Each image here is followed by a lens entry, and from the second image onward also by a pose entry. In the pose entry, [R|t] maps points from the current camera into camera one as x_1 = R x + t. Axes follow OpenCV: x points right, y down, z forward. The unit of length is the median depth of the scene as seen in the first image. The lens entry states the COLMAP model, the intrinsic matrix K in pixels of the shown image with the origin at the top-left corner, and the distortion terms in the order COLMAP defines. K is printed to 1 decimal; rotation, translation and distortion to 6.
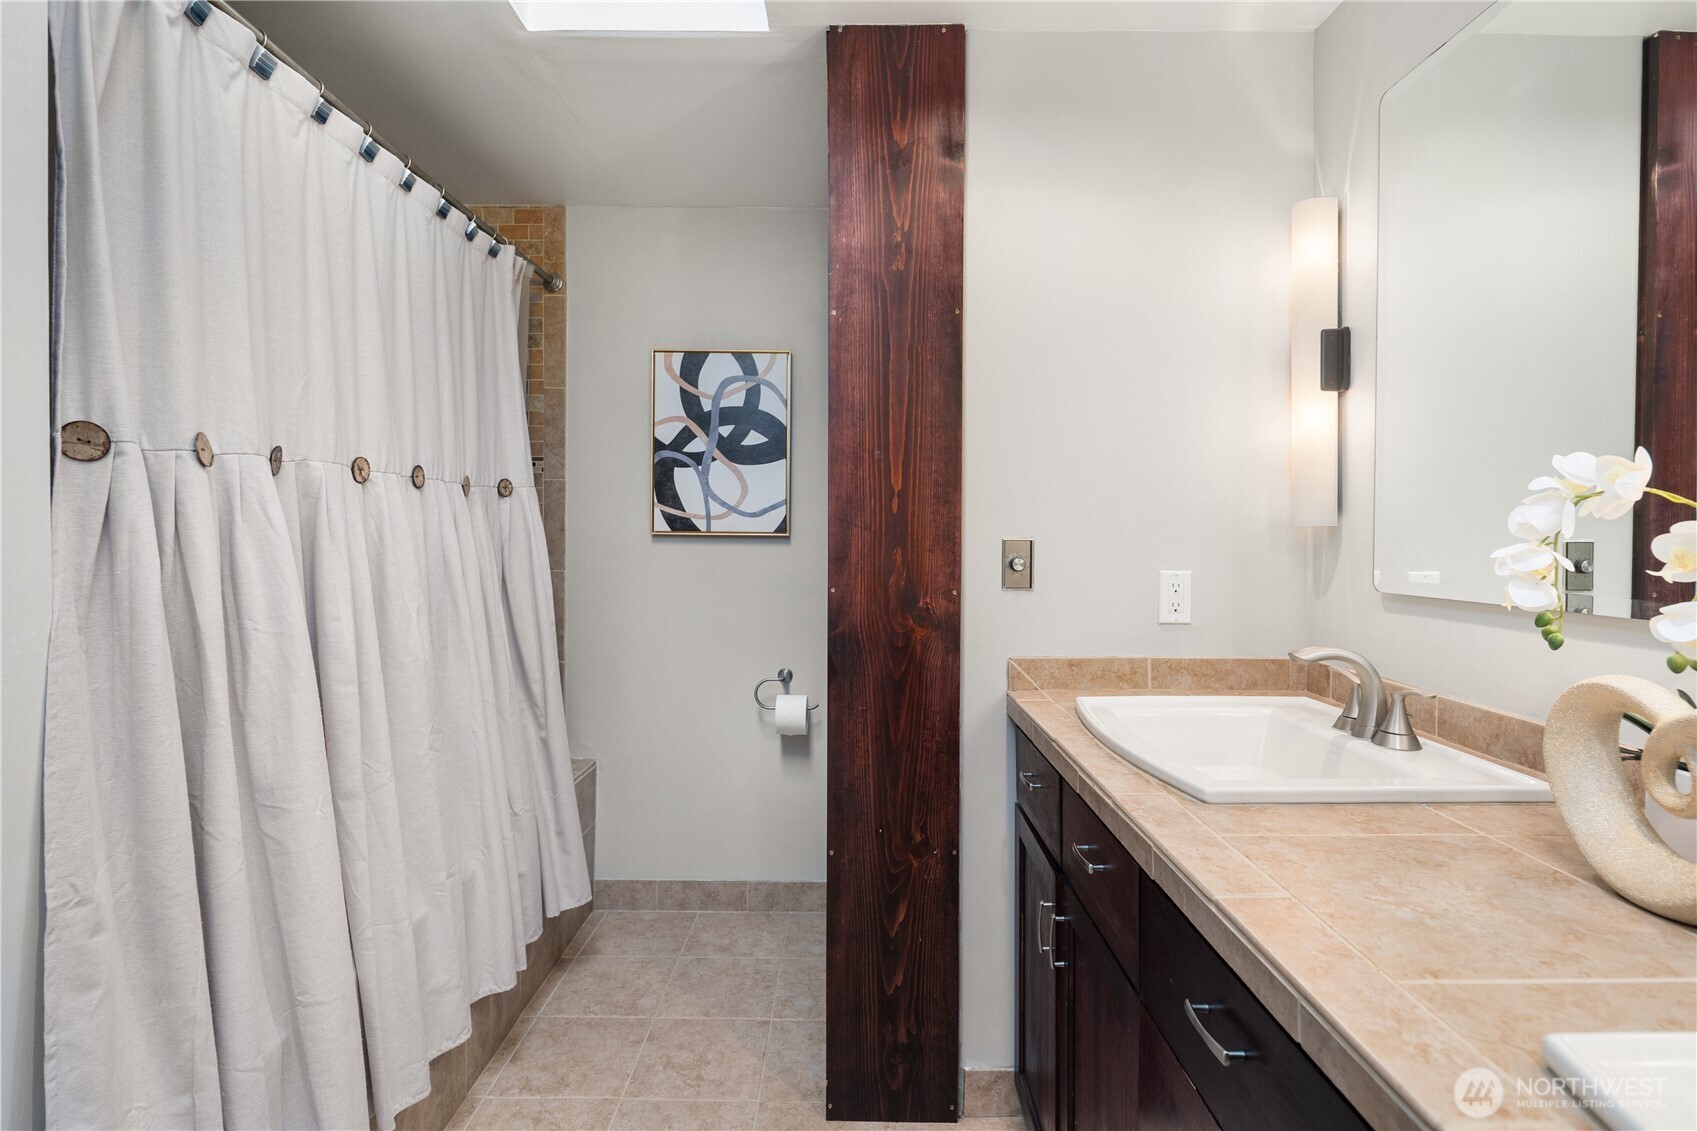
lens RADIAL K [[820.6, 0, 852.0], [0, 820.6, 550.1], [0, 0, 1]] dist [0.001010, -0.001840]
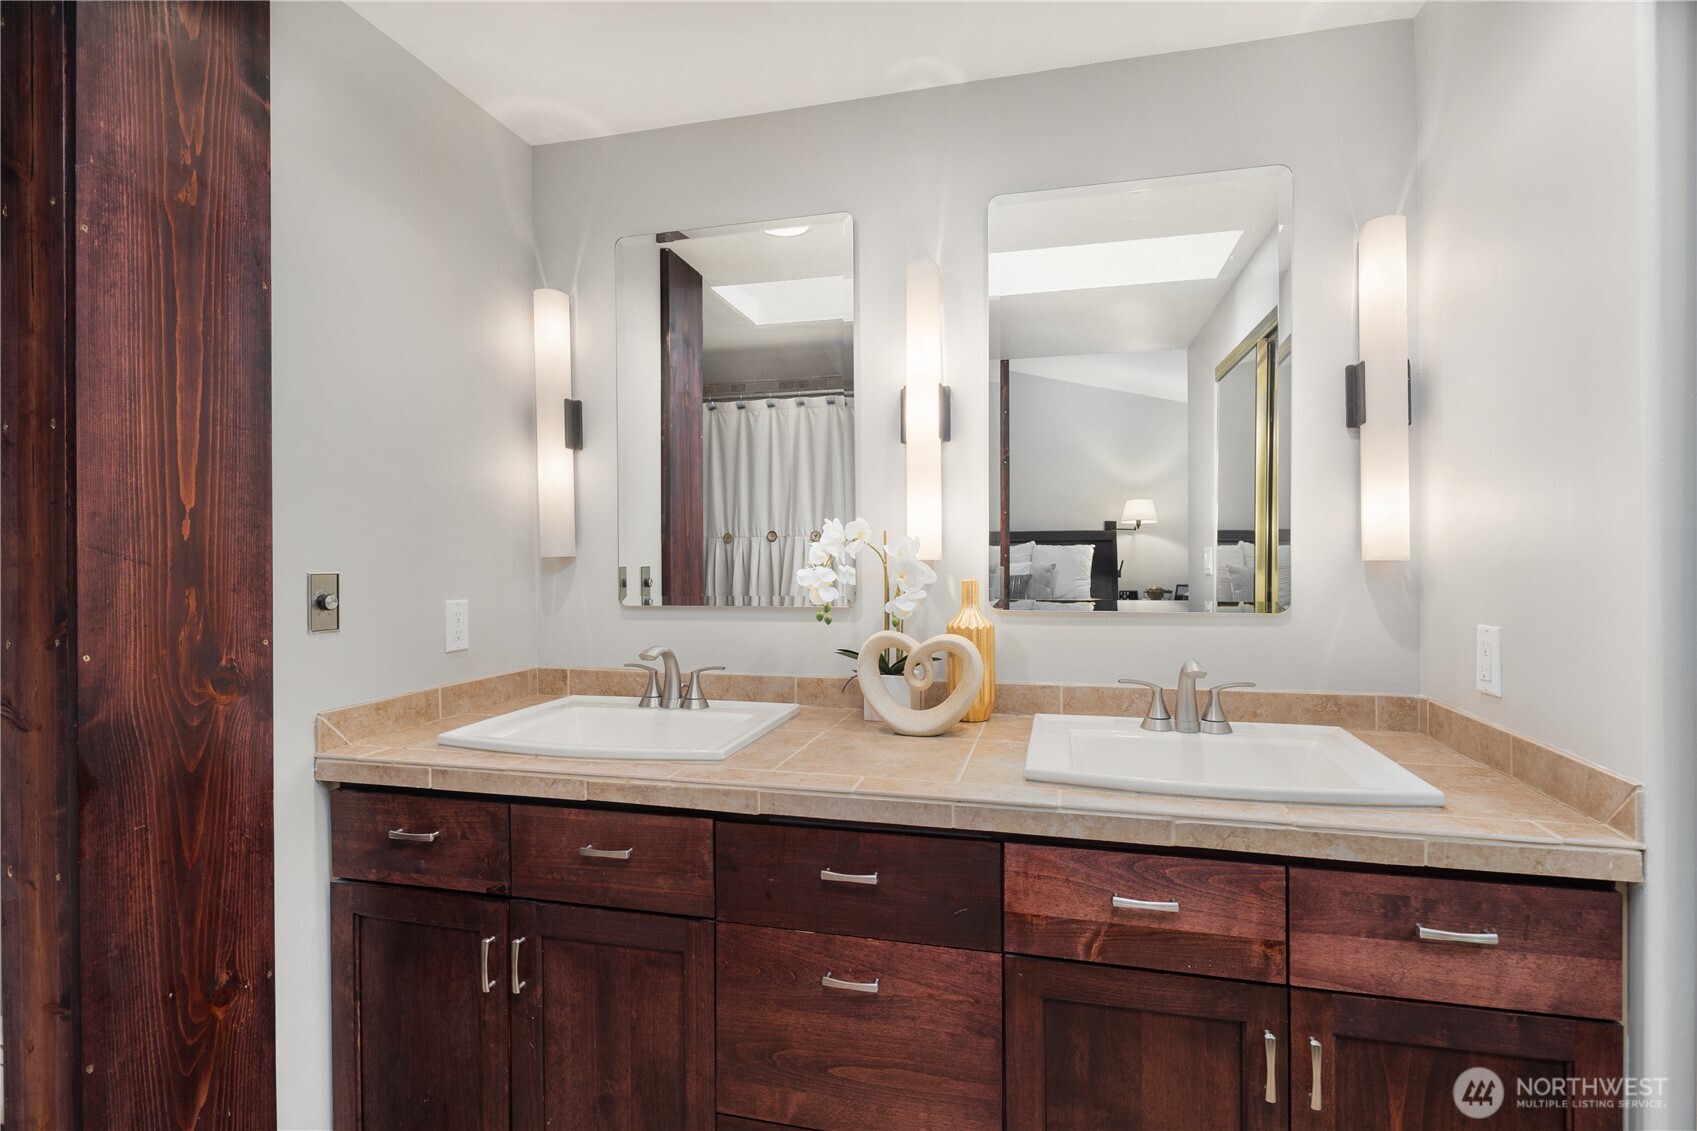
lens RADIAL K [[820.6, 0, 846.1], [0, 820.6, 564.8], [0, 0, 1]] dist [0.001010, -0.001840]
pose [[0.258326, -0.012589, 0.965976, -0.488786], [0.027401, 0.999608, 0.005700, -0.011659], [-0.965669, 0.024997, 0.258570, 0.258605]]
